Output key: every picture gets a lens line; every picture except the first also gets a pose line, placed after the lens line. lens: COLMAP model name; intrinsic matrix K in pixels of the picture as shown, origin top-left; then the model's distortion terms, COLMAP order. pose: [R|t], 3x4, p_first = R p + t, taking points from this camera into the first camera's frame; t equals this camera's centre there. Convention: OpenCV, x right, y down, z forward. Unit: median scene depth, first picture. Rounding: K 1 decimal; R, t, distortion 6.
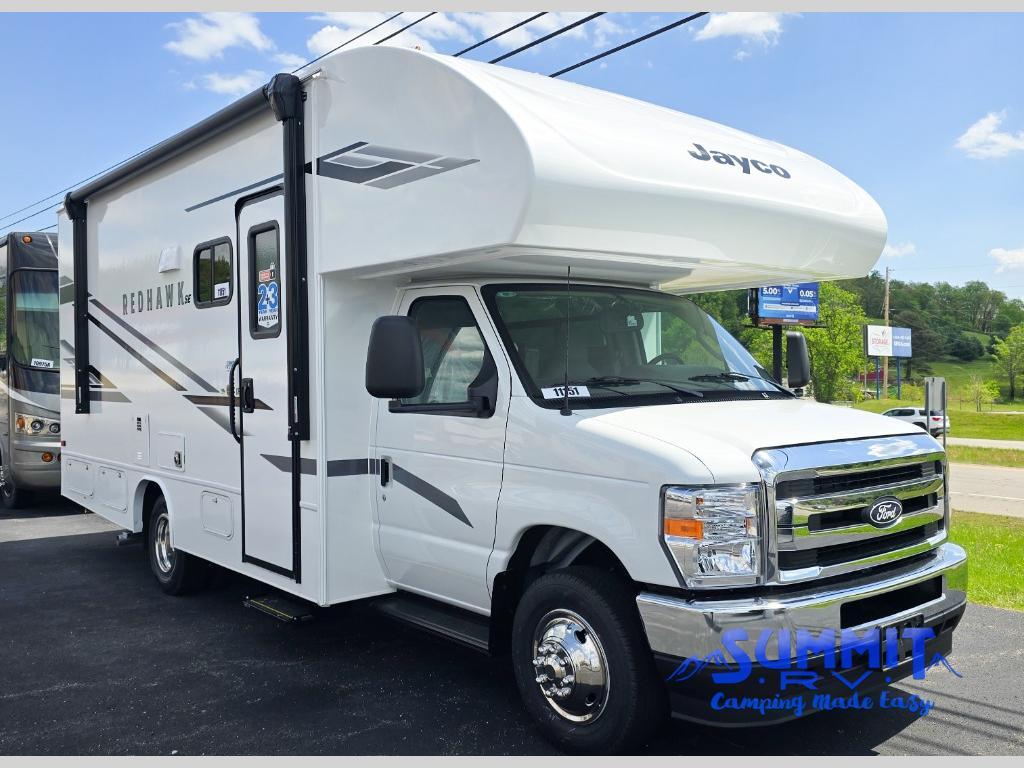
lens RADIAL K [[945.8, 0, 541.8], [0, 945.8, 369.4], [0, 0, 1]] dist [0.074425, 0.000000]
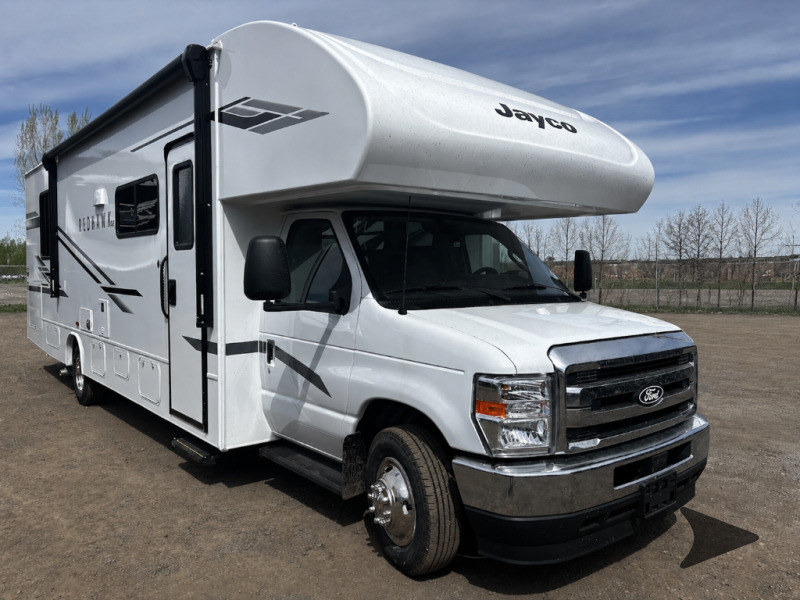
lens RADIAL K [[625.9, 0, 410.1], [0, 625.9, 286.8], [0, 0, 1]] dist [0.050792, -0.002294]
pose [[0.999854, 0.017074, 0.000398, 0.029535], [-0.017078, 0.999439, 0.028799, -0.011694], [0.000094, -0.028802, 0.999585, 0.130290]]
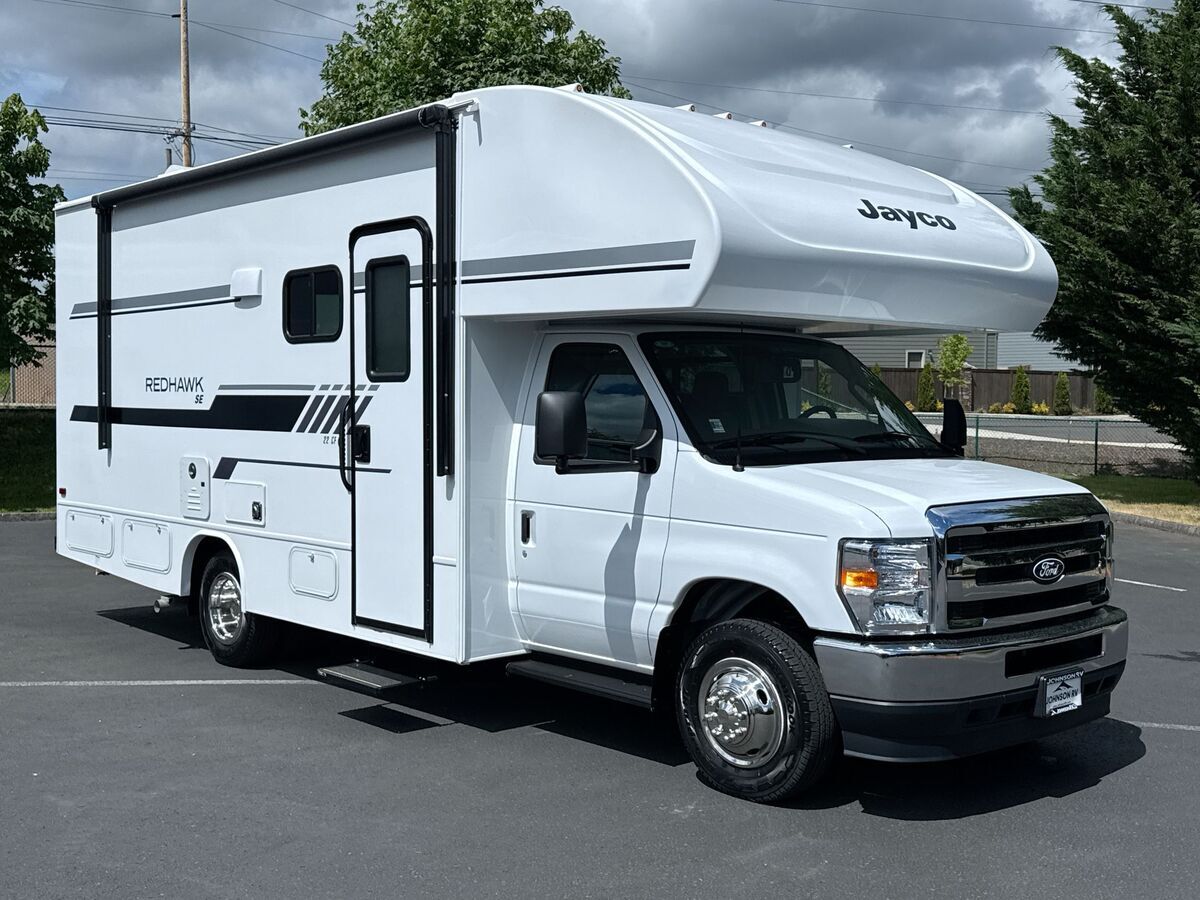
lens RADIAL K [[1410.6, 0, 599.9], [0, 1410.6, 472.0], [0, 0, 1]] dist [0.115399, 0.000000]
pose [[0.998941, 0.016909, 0.042789, -0.160402], [-0.019010, 0.998609, 0.049190, -0.018636], [-0.041898, -0.049952, 0.997872, -0.427961]]
